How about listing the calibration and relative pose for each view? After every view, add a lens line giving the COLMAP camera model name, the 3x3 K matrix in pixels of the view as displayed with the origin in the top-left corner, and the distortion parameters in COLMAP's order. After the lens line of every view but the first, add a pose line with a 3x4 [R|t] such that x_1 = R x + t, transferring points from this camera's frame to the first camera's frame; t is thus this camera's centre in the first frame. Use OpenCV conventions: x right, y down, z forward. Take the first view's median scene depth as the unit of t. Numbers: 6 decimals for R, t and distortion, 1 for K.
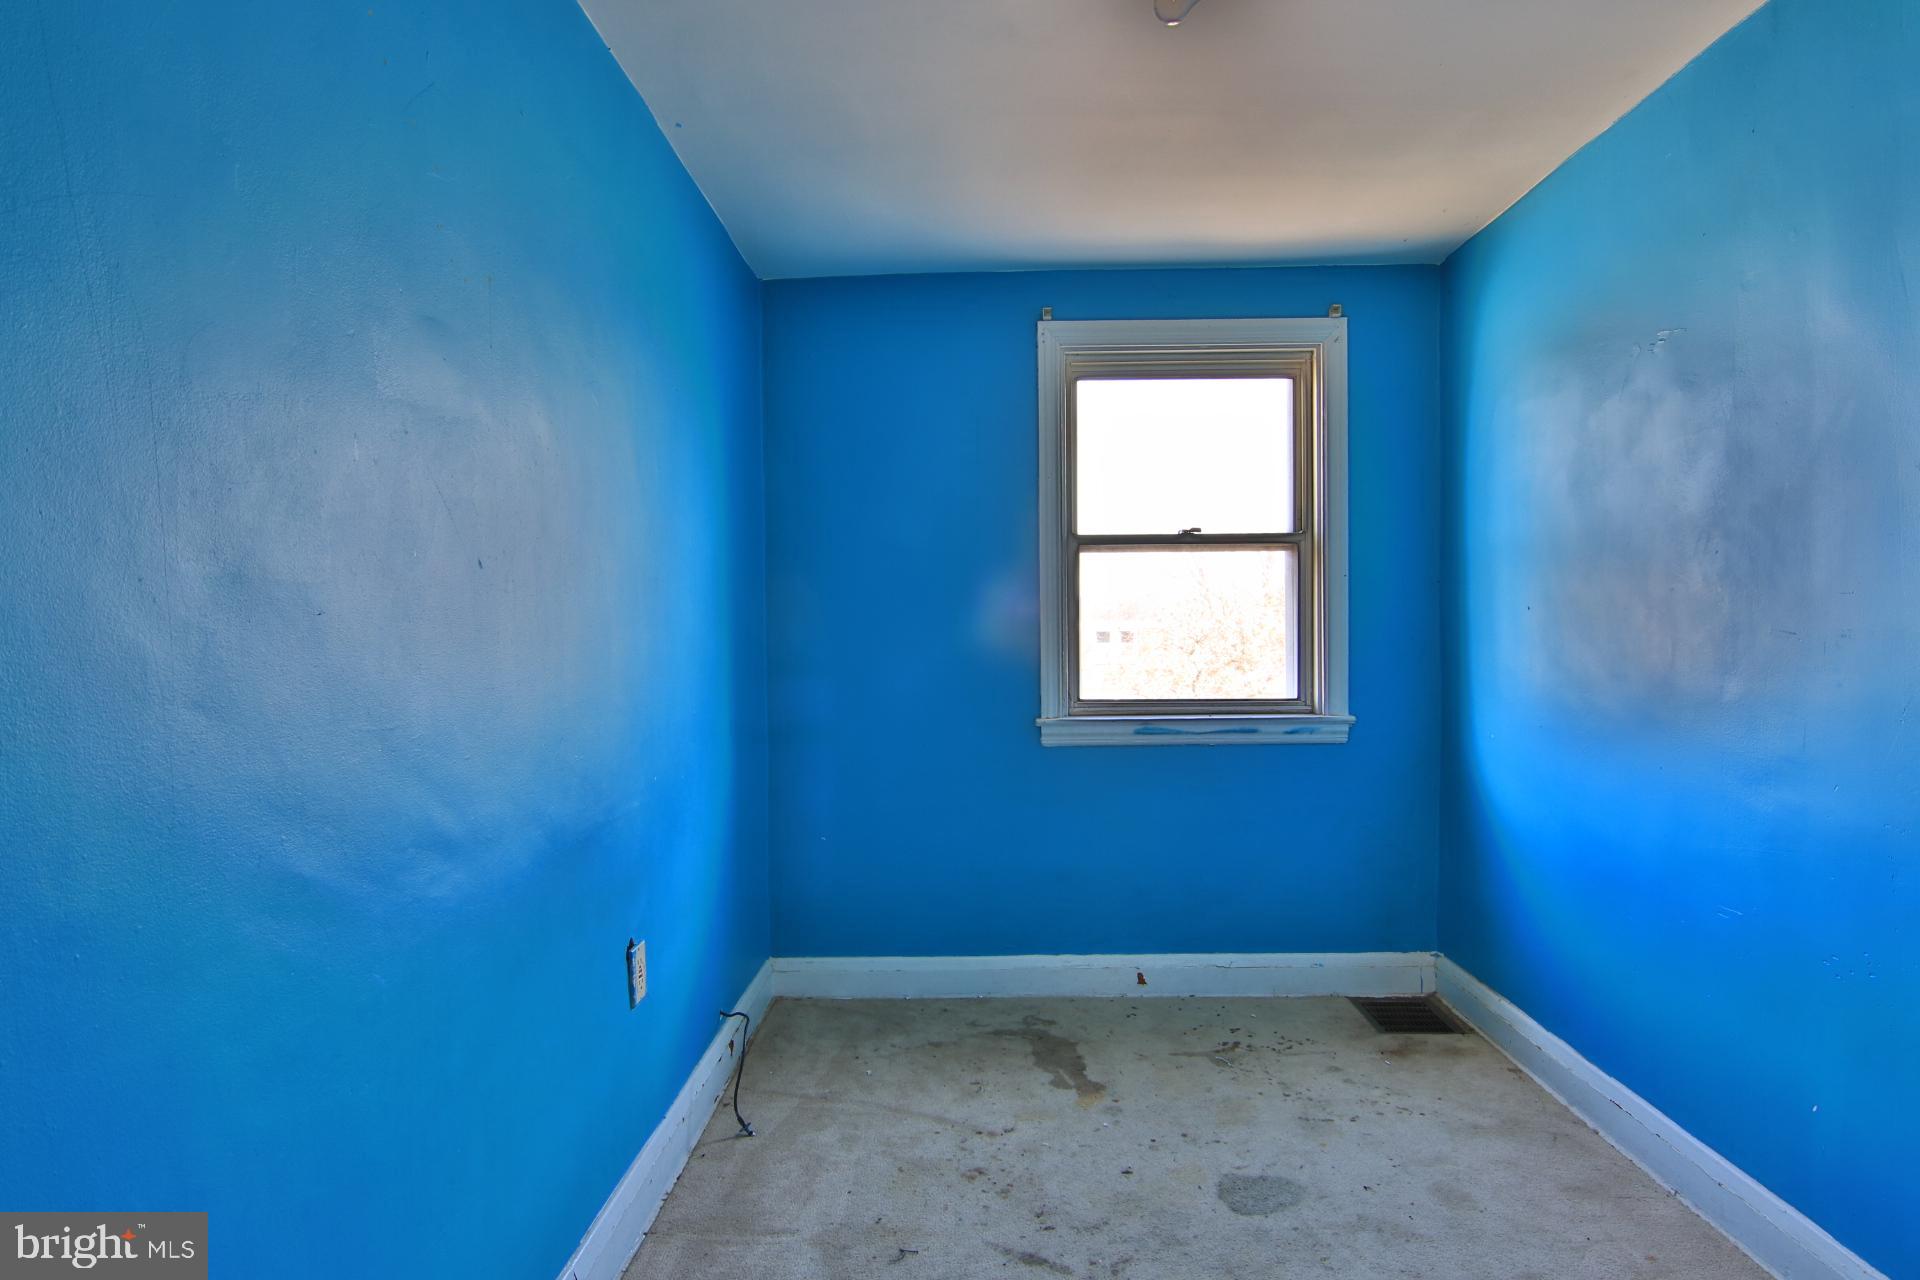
lens RADIAL K [[1111.3, 0, 960.0], [0, 1111.3, 640.0], [0, 0, 1]] dist [-0.001168, -0.000233]
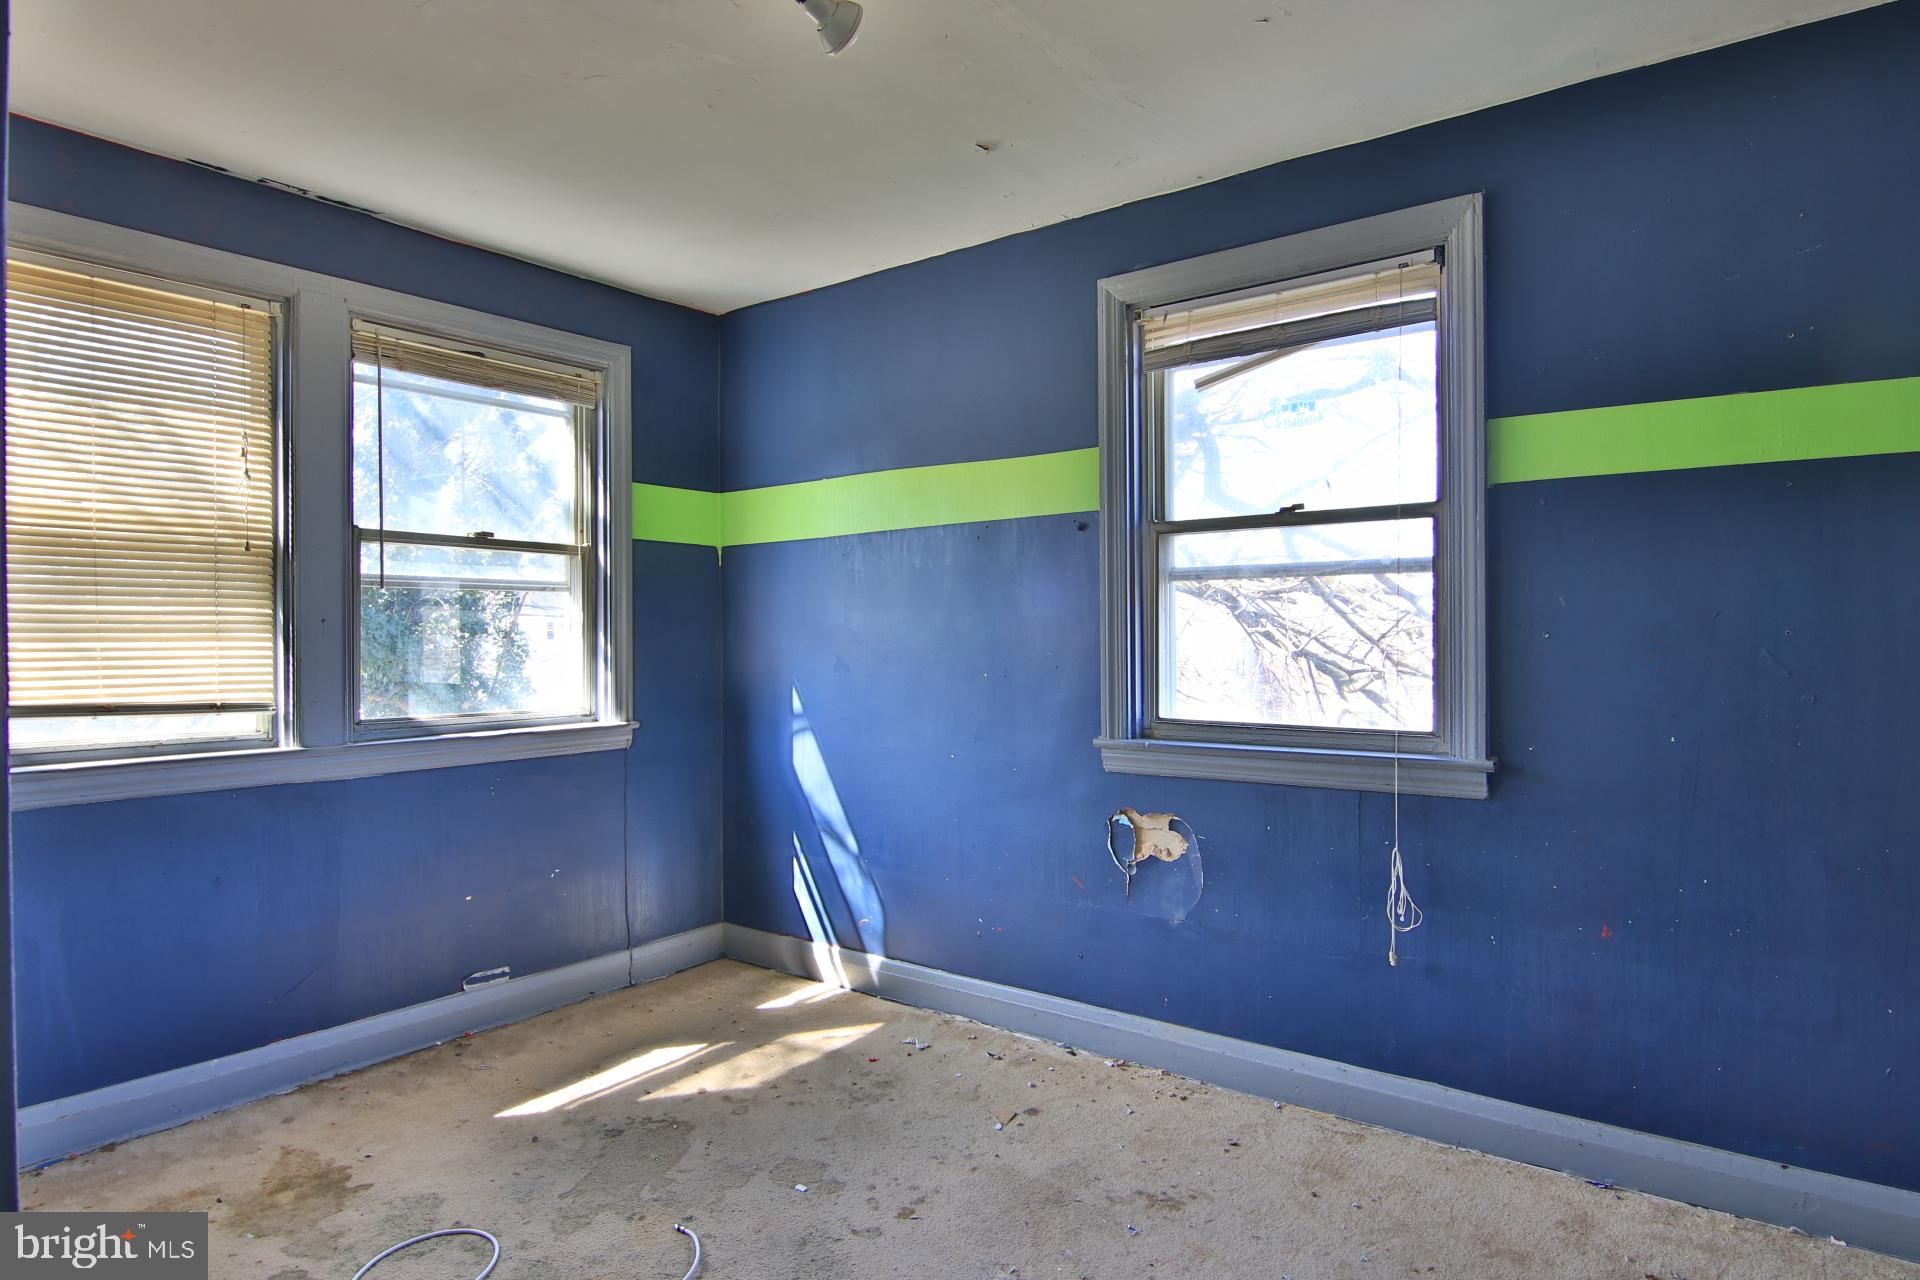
lens RADIAL K [[1111.3, 0, 960.0], [0, 1111.3, 640.0], [0, 0, 1]] dist [-0.001168, -0.000233]
pose [[0.803294, 0.003519, -0.595572, 0.485312], [-0.001465, 0.999991, 0.003934, -0.009093], [0.595581, -0.002288, 0.803292, 0.239057]]
